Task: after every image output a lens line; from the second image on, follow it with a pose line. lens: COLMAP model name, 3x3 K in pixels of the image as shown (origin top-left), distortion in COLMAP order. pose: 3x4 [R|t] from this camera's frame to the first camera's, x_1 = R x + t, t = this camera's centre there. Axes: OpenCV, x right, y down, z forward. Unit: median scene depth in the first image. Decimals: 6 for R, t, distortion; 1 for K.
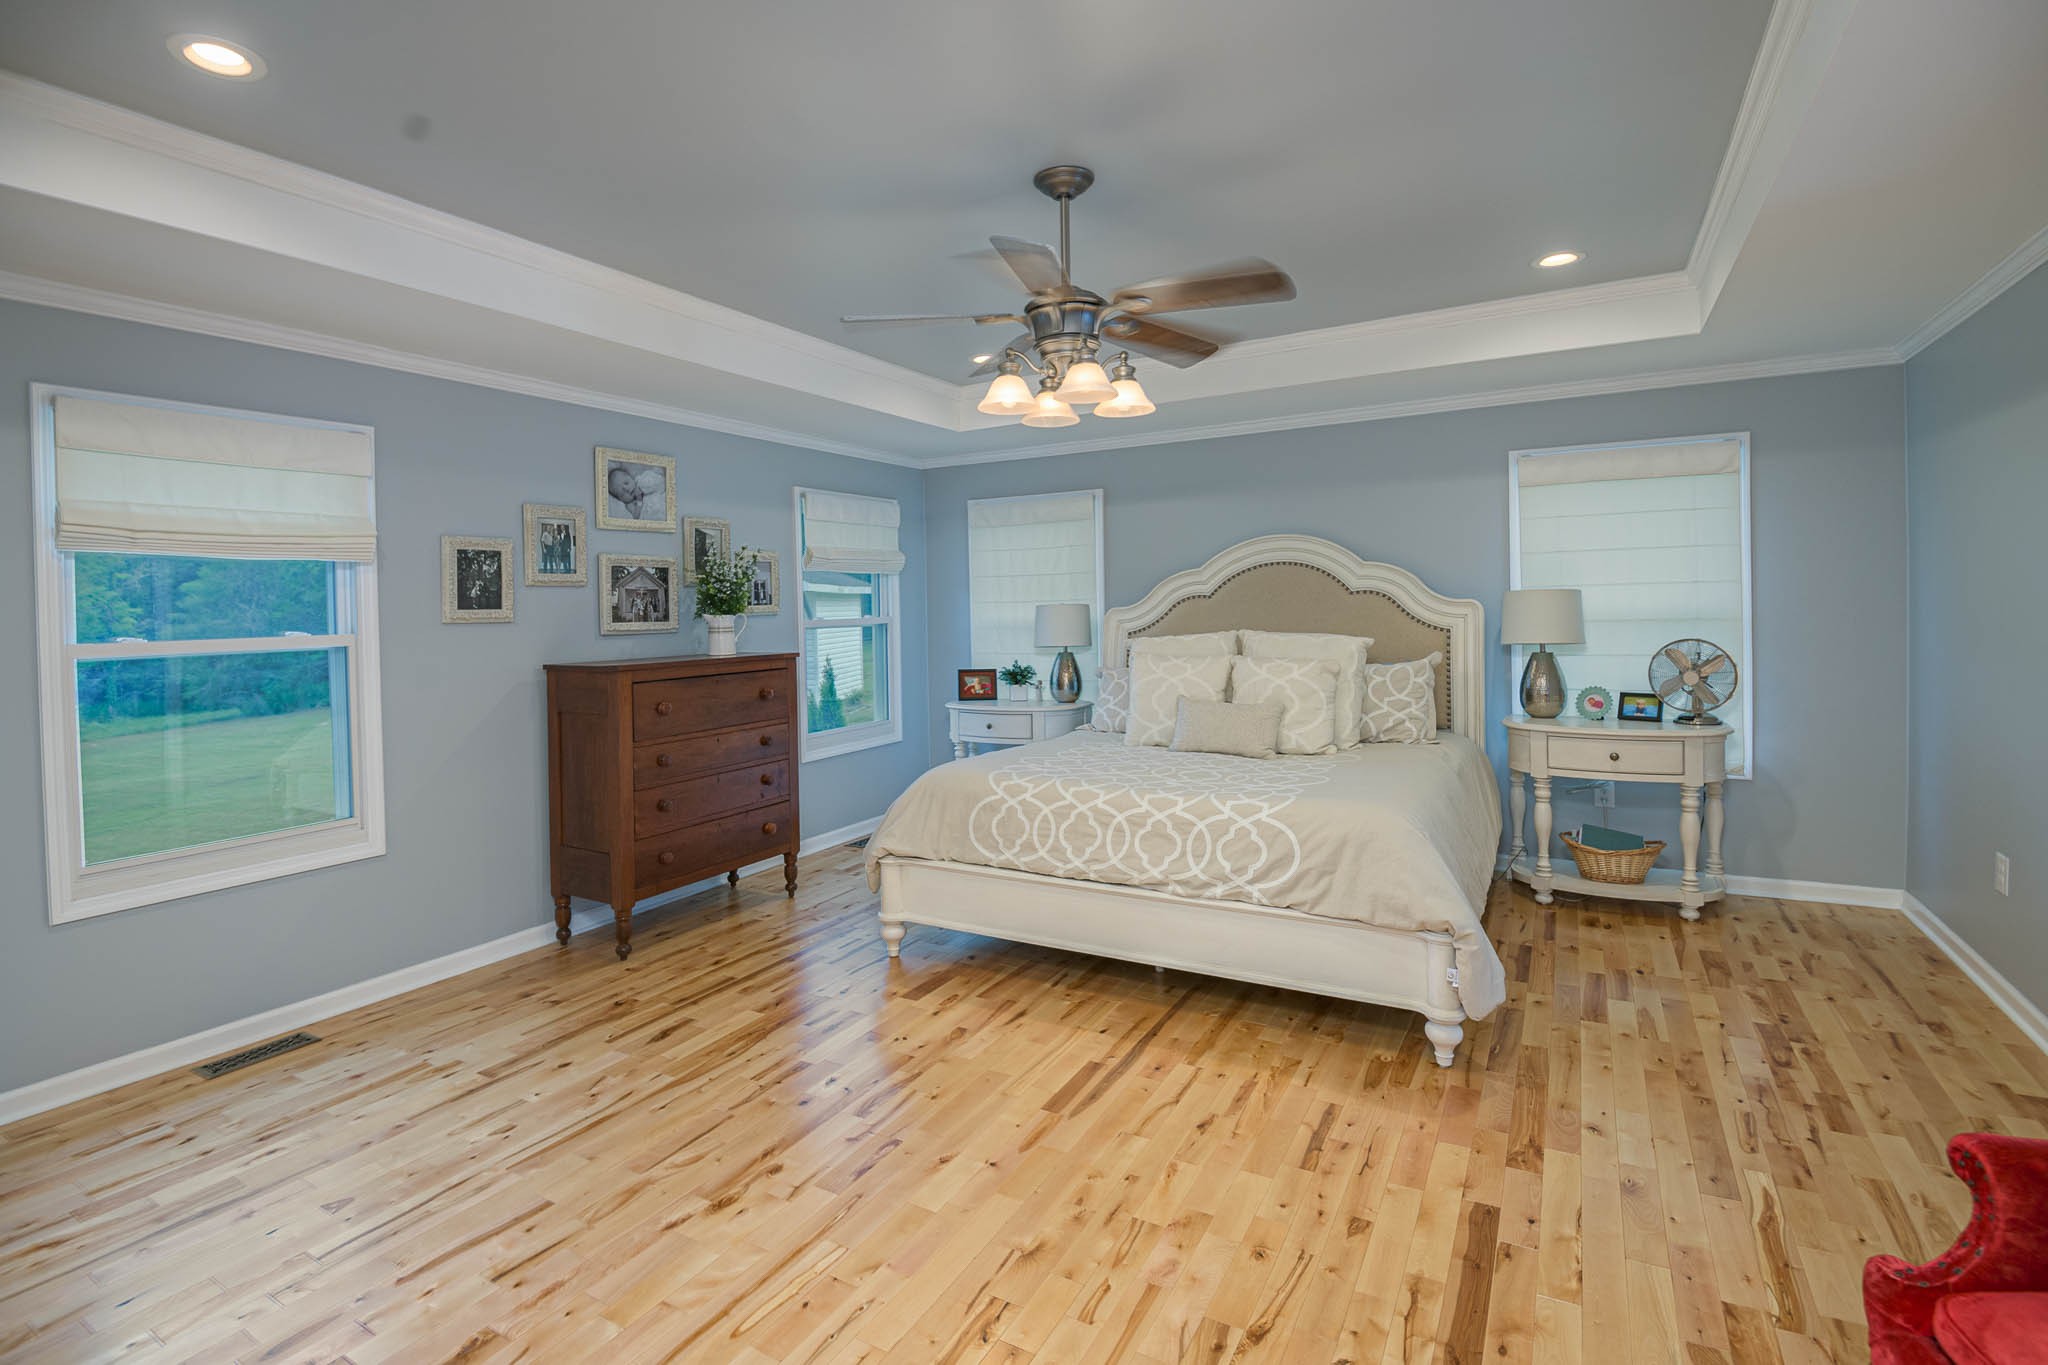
lens RADIAL K [[982.1, 0, 991.5], [0, 982.1, 634.9], [0, 0, 1]] dist [-0.029295, -0.000594]
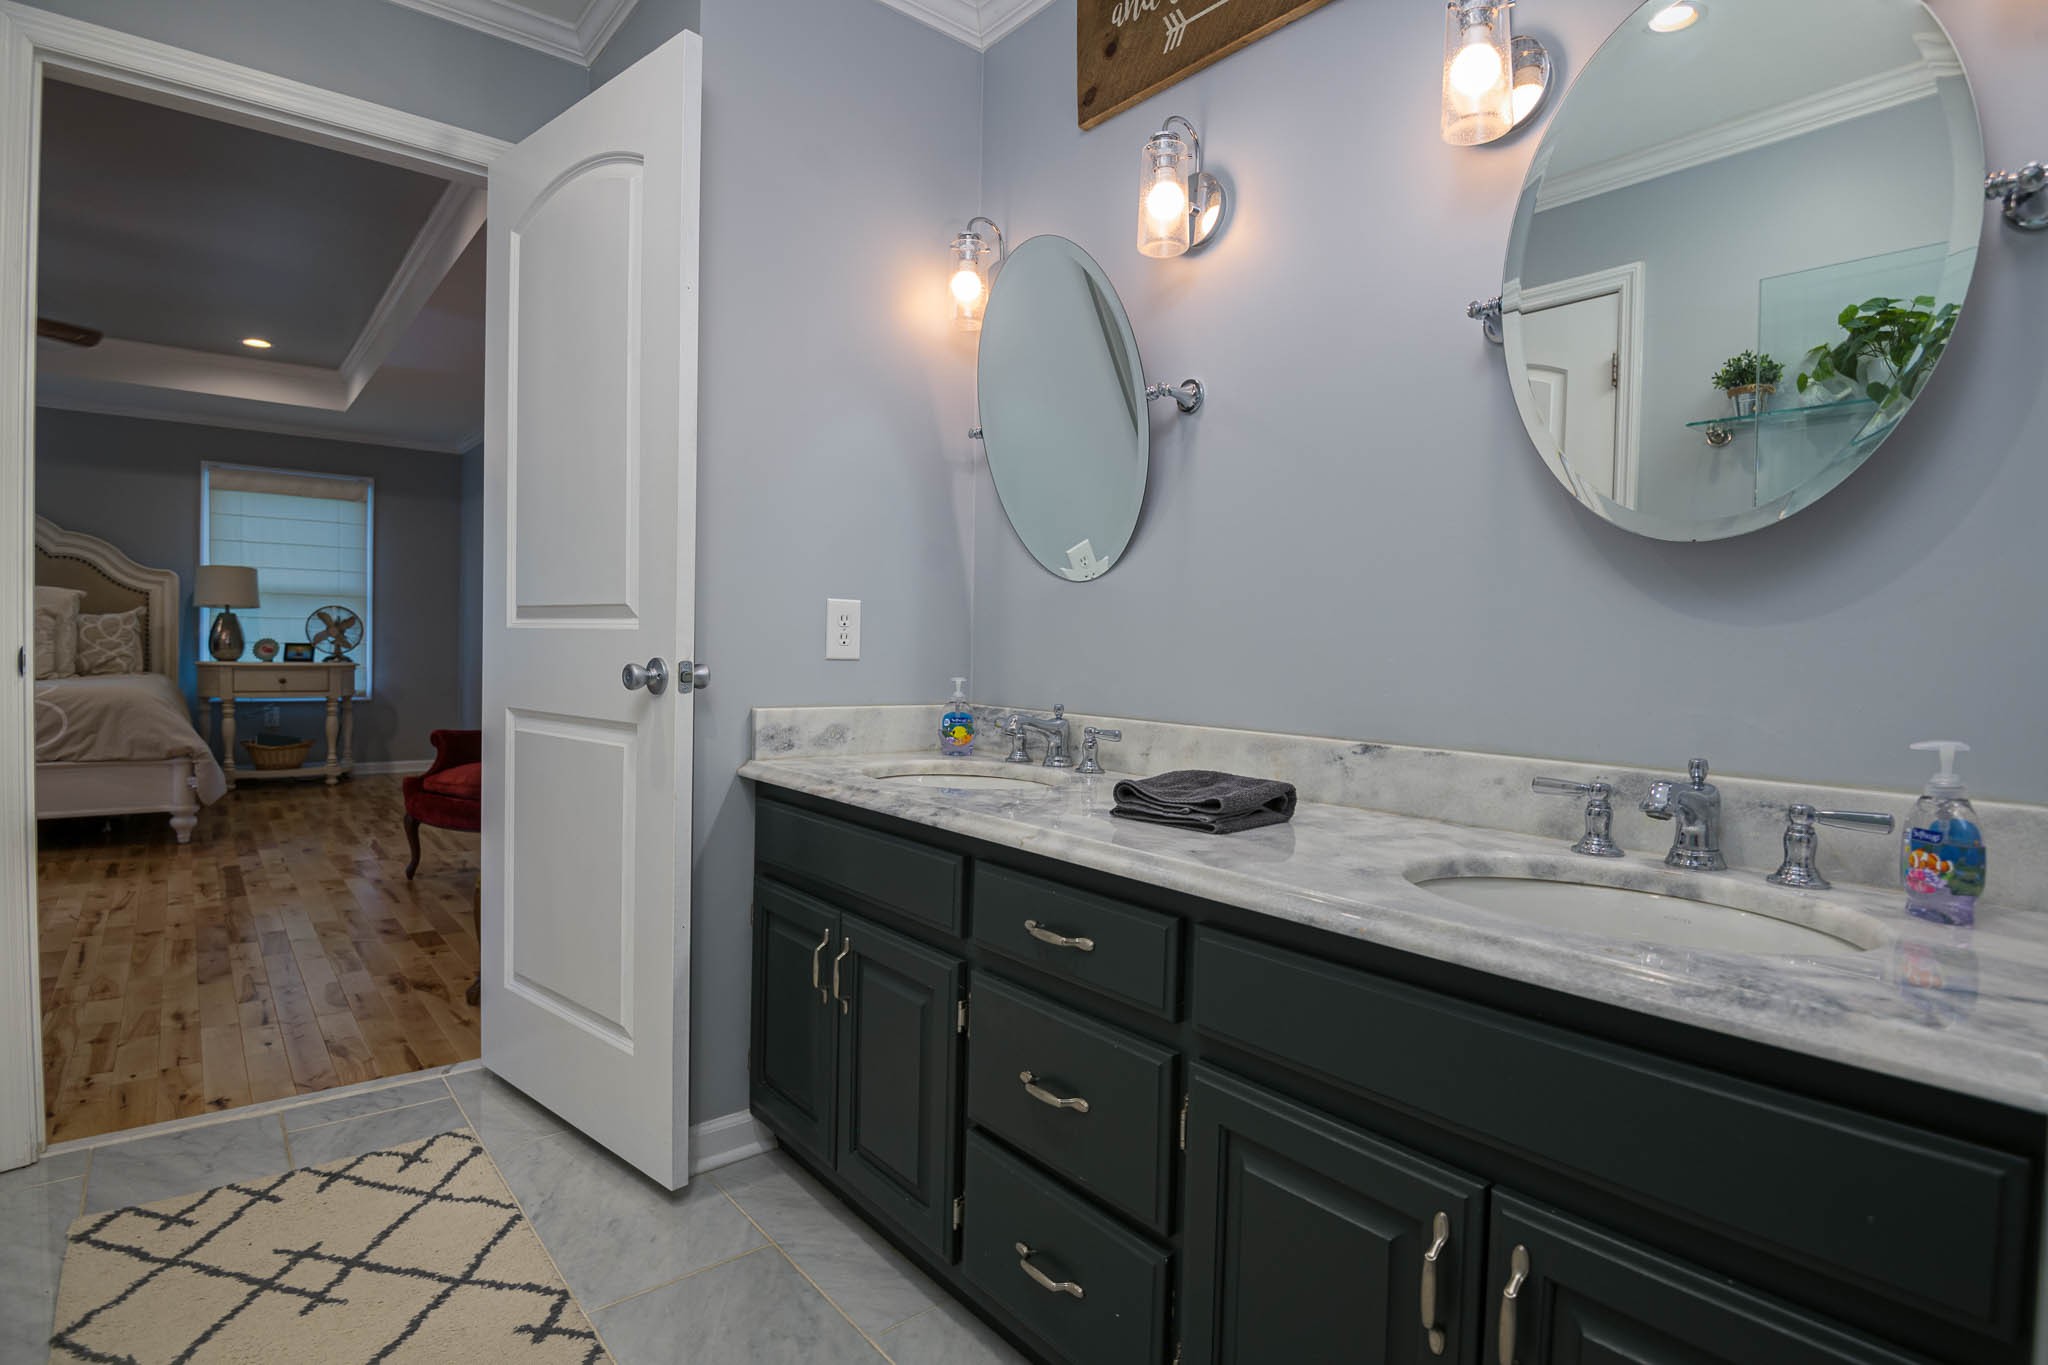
lens RADIAL K [[982.1, 0, 991.5], [0, 982.1, 634.9], [0, 0, 1]] dist [-0.029295, -0.000594]
pose [[0.338685, 0.025599, 0.940552, -0.359700], [0.000731, 0.999622, -0.027470, 0.092102], [-0.940900, 0.009991, 0.338538, -0.490347]]
